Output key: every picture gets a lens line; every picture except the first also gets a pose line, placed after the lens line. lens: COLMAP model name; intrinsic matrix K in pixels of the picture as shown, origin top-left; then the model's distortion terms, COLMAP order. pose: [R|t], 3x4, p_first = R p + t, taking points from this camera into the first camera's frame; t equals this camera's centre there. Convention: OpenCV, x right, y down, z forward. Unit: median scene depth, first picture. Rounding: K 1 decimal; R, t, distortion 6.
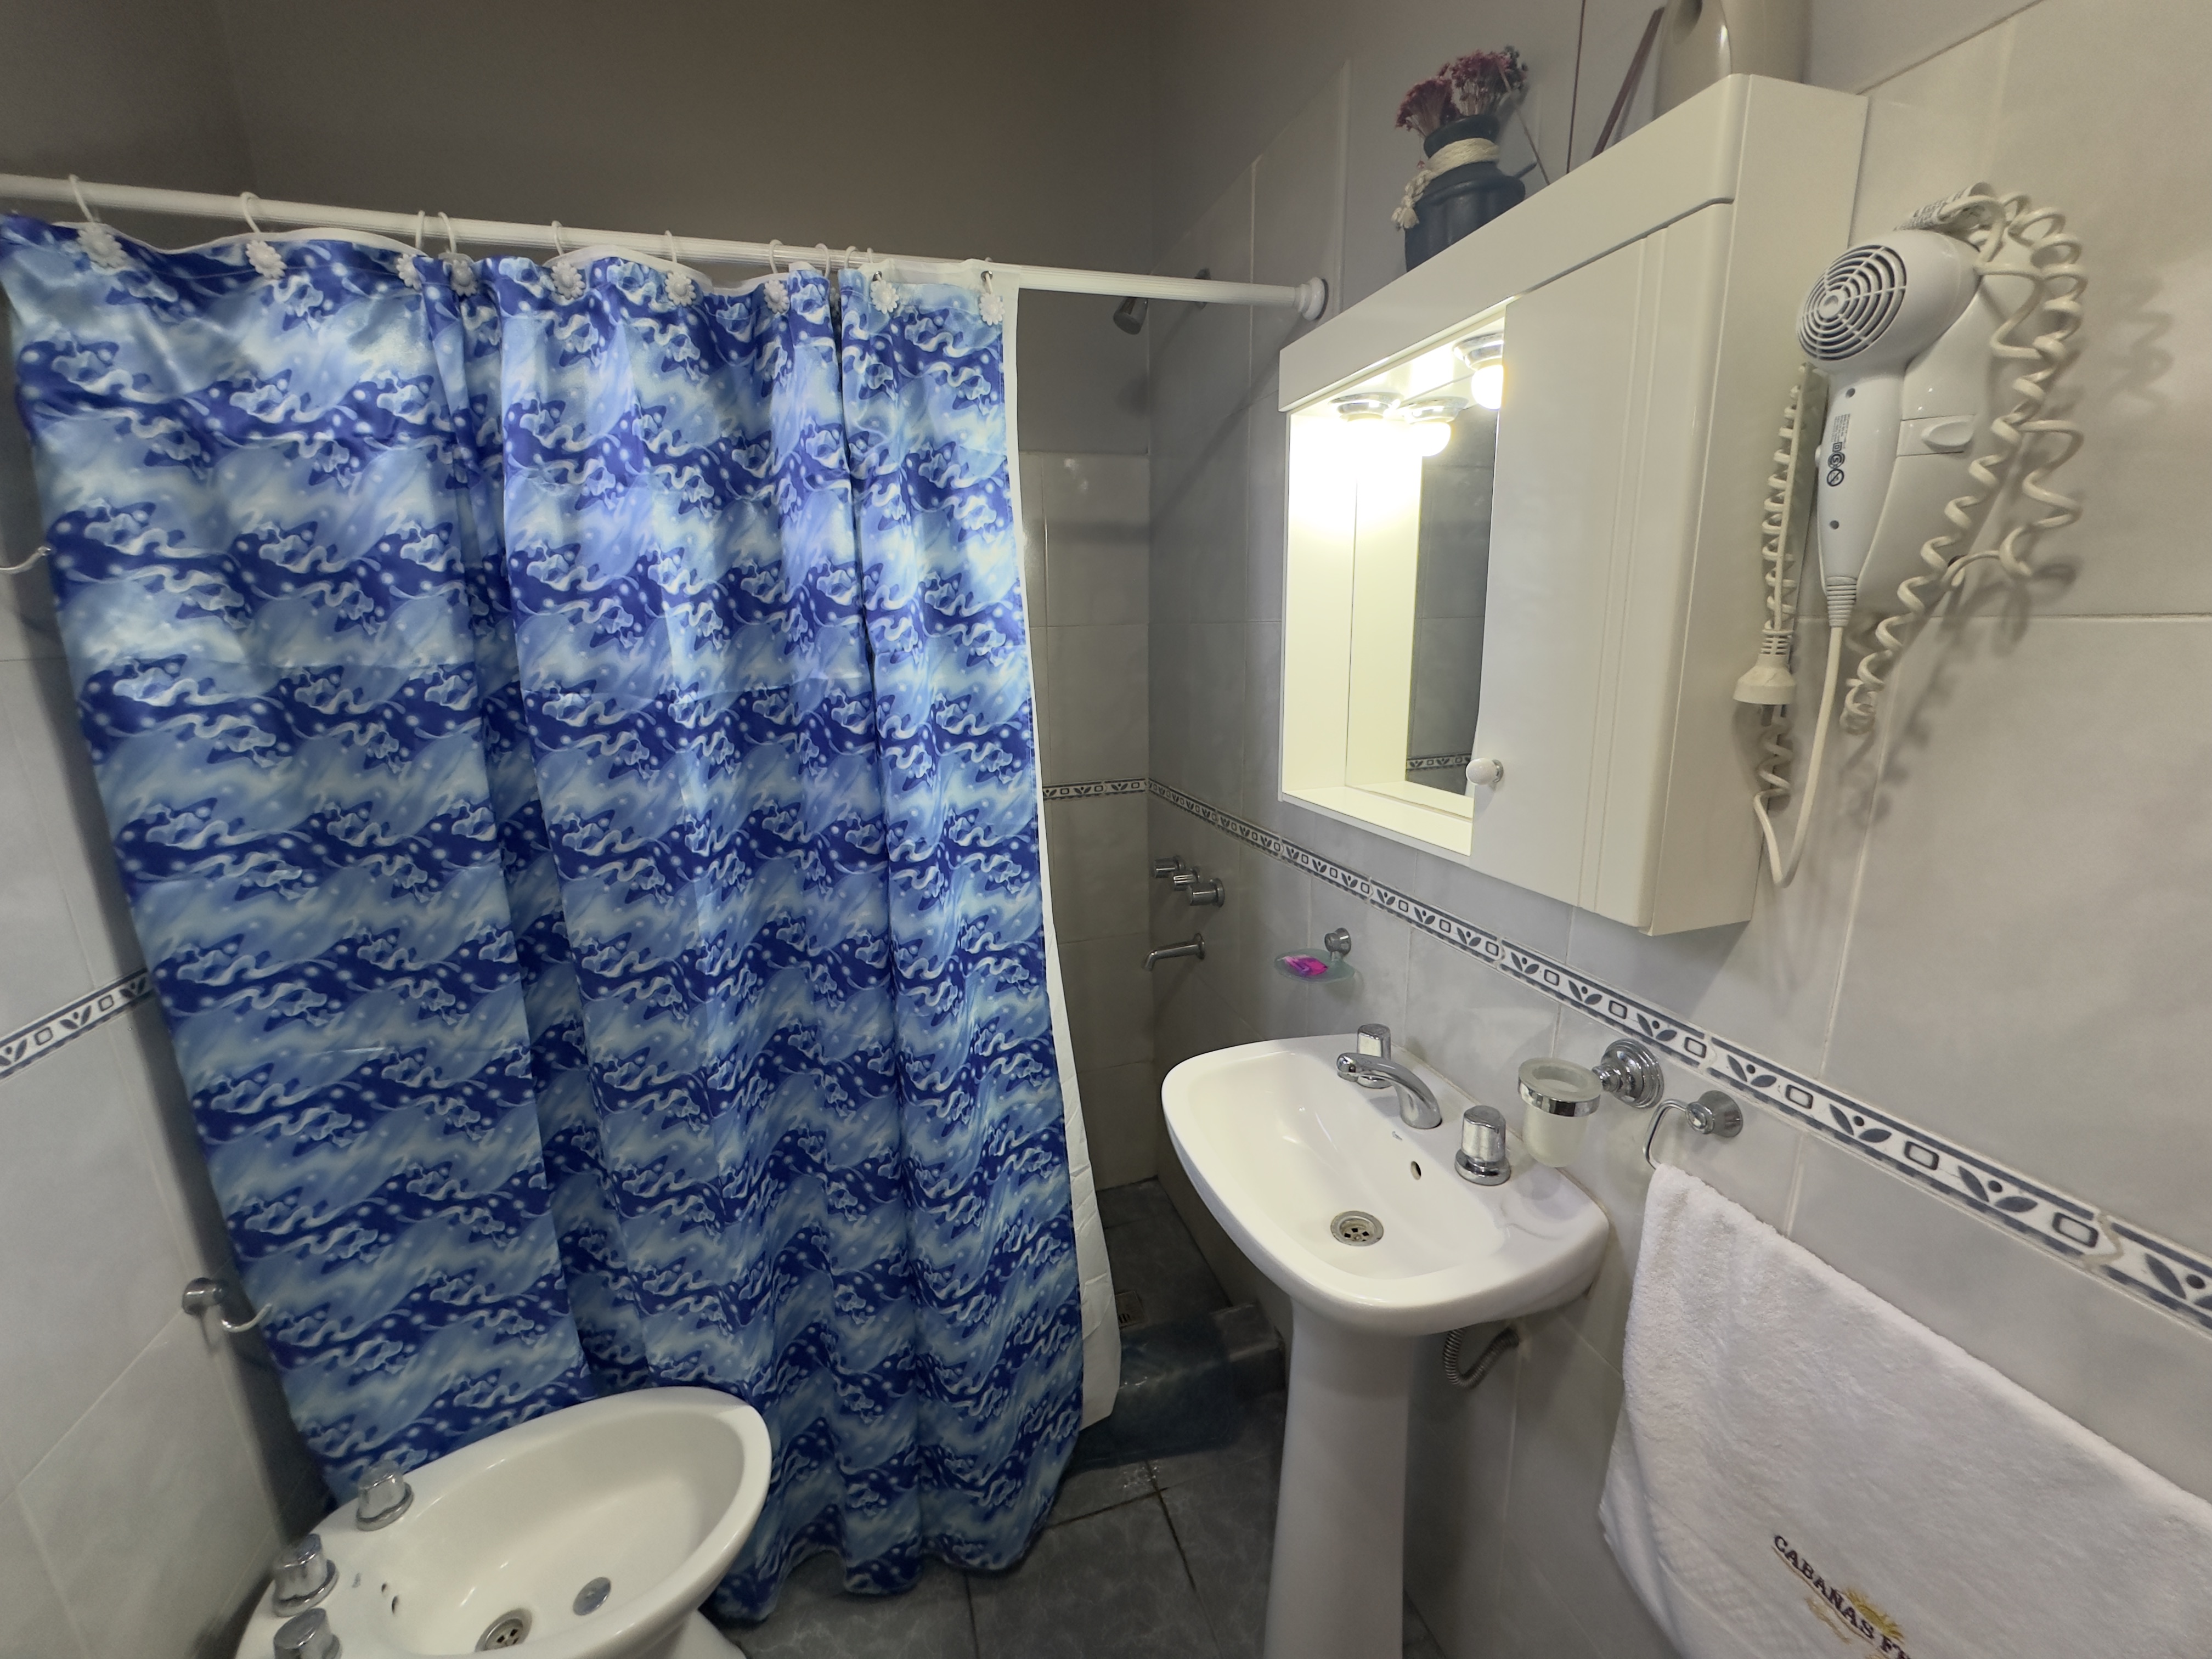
lens RADIAL K [[888.4, 0, 1120.3], [0, 888.4, 824.9], [0, 0, 1]] dist [-0.008063, 0.001671]
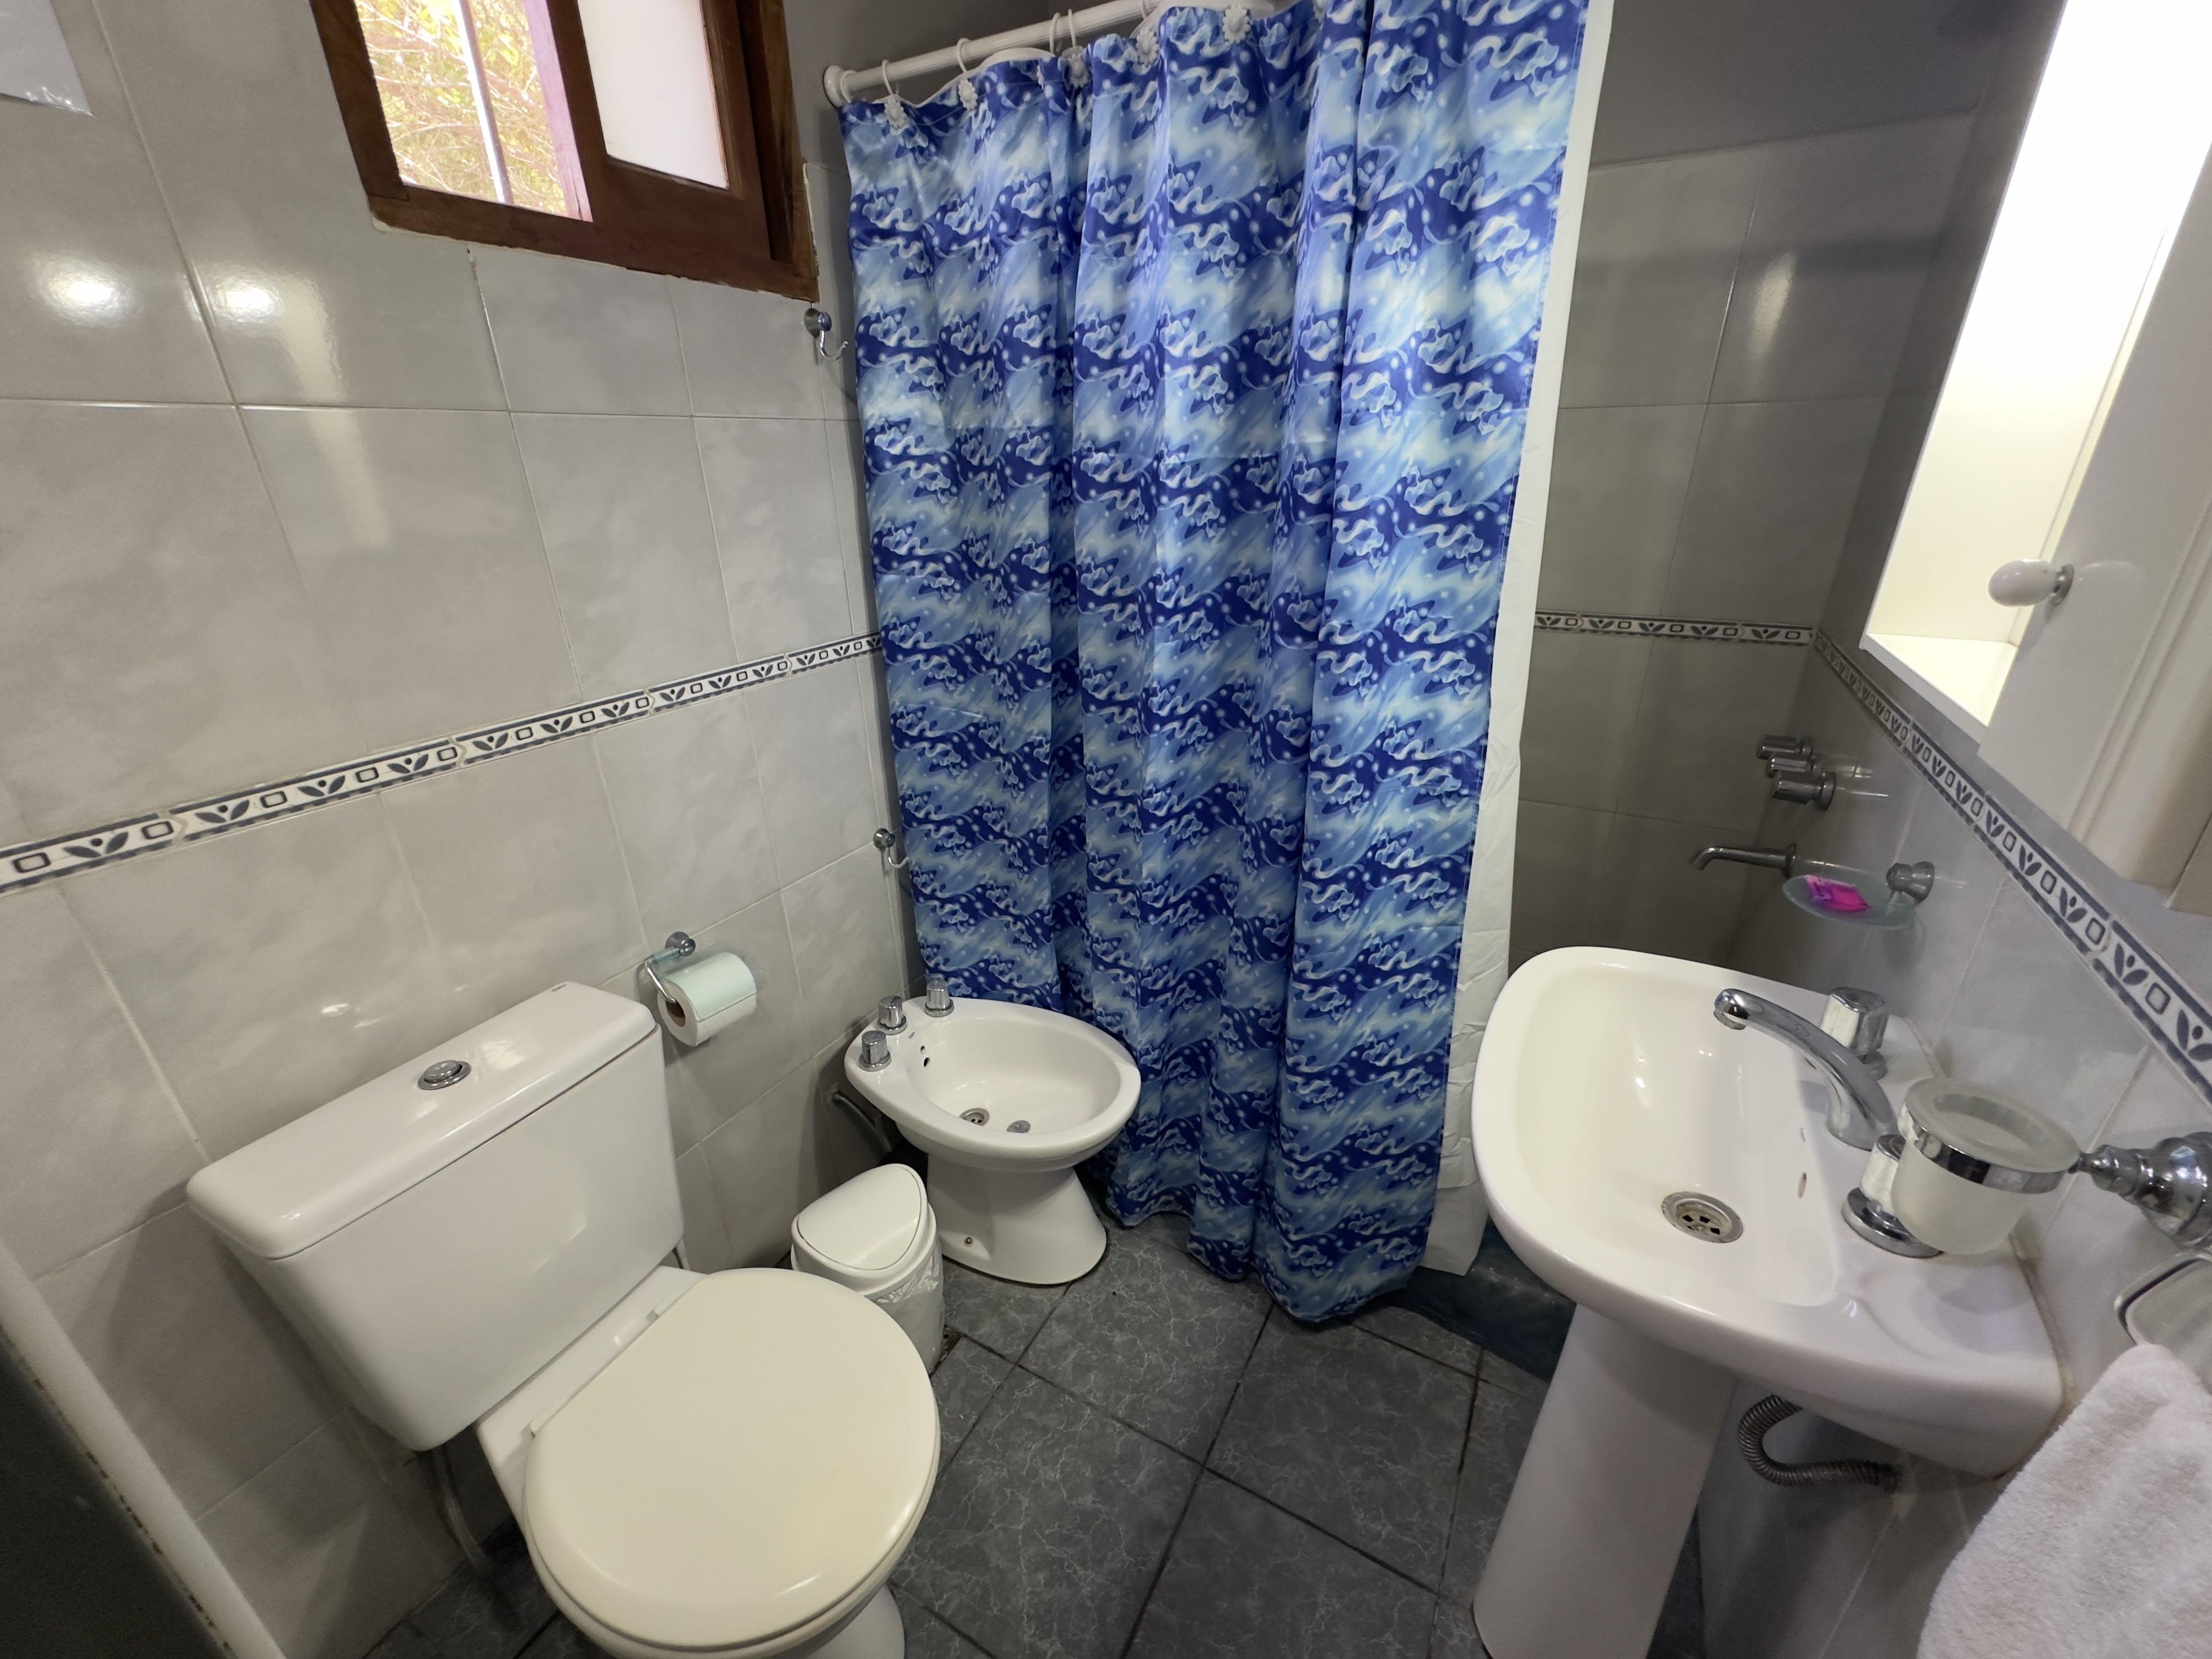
lens RADIAL K [[888.4, 0, 1111.2], [0, 888.4, 831.8], [0, 0, 1]] dist [-0.008063, 0.001671]
pose [[0.686896, 0.293538, -0.664838, 0.322606], [-0.161925, 0.953622, 0.253744, 0.032457], [0.708488, -0.066642, 0.702570, 0.130096]]
